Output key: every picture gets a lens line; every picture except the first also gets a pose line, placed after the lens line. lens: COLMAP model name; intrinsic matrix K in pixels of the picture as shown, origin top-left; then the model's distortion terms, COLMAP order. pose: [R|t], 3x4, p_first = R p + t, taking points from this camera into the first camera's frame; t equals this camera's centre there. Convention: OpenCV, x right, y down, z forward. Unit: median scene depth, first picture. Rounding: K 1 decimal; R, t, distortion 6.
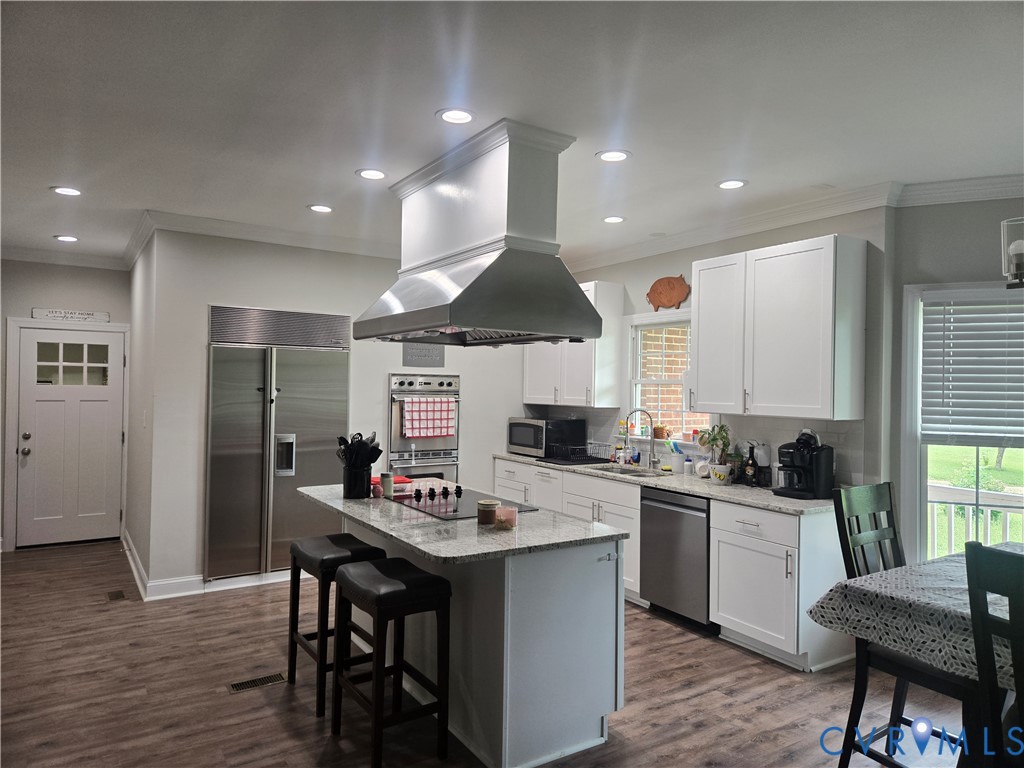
lens RADIAL K [[685.8, 0, 512.0], [0, 685.8, 384.0], [0, 0, 1]] dist [0.037130, -0.005479]
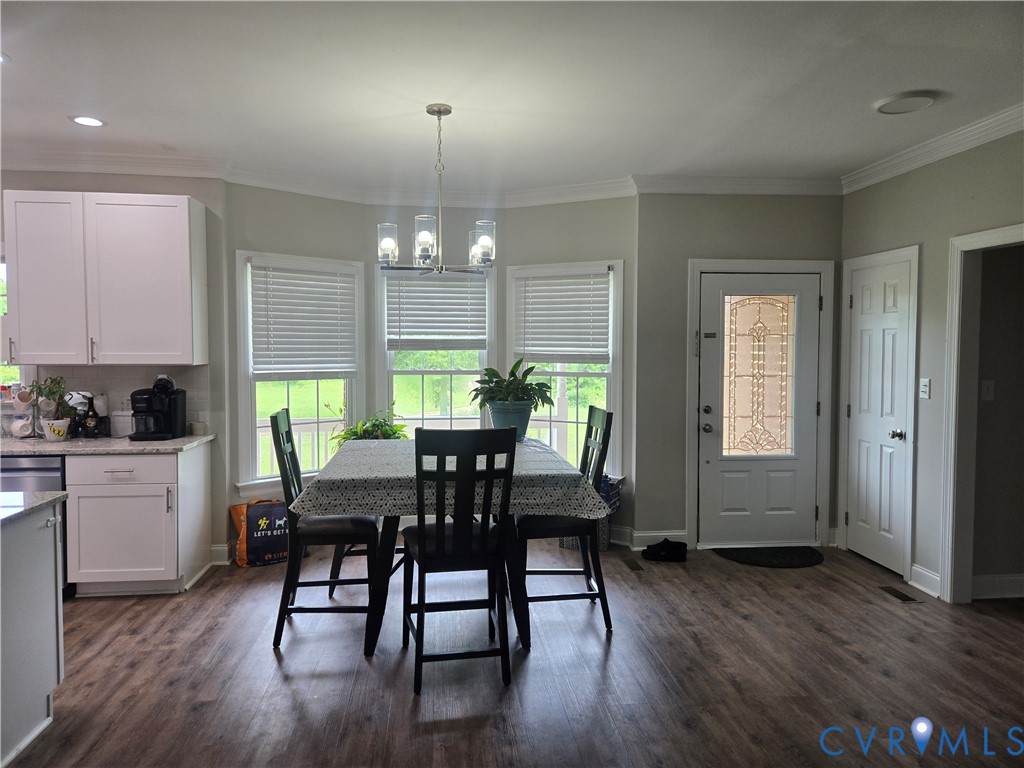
lens RADIAL K [[685.8, 0, 512.0], [0, 685.8, 384.0], [0, 0, 1]] dist [0.037130, -0.005479]
pose [[0.454803, -0.065795, 0.888158, -0.301708], [0.003817, 0.997402, 0.071933, 0.004744], [-0.890584, -0.029326, 0.453873, 0.036944]]
